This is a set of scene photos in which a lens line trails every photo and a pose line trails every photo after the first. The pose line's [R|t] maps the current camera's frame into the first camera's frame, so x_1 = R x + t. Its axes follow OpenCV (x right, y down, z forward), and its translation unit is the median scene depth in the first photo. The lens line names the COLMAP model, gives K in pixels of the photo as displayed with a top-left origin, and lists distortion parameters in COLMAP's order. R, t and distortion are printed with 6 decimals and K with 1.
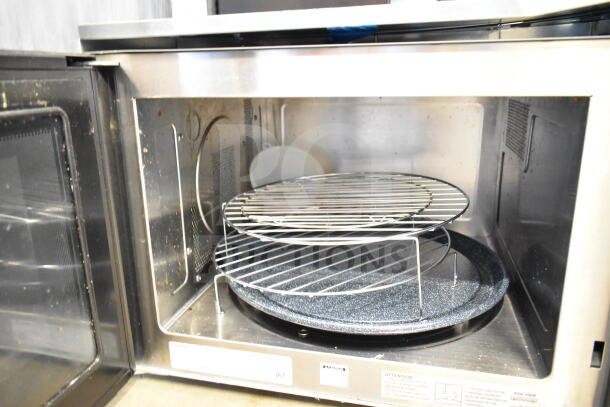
lens RADIAL K [[475.3, 0, 304.9], [0, 475.3, 203.4], [0, 0, 1]] dist [-0.003803, 0.002892]
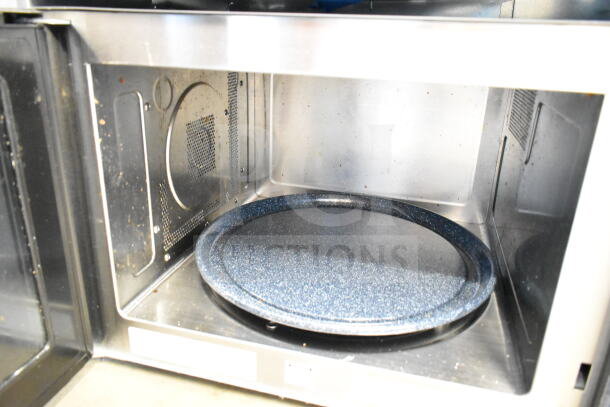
lens RADIAL K [[475.3, 0, 304.8], [0, 475.3, 203.4], [0, 0, 1]] dist [-0.003803, 0.002892]
pose [[0.998600, 0.052691, -0.004749, 0.054906], [-0.052052, 0.994596, 0.089829, -0.056708], [0.009457, -0.089456, 0.995946, 0.091605]]
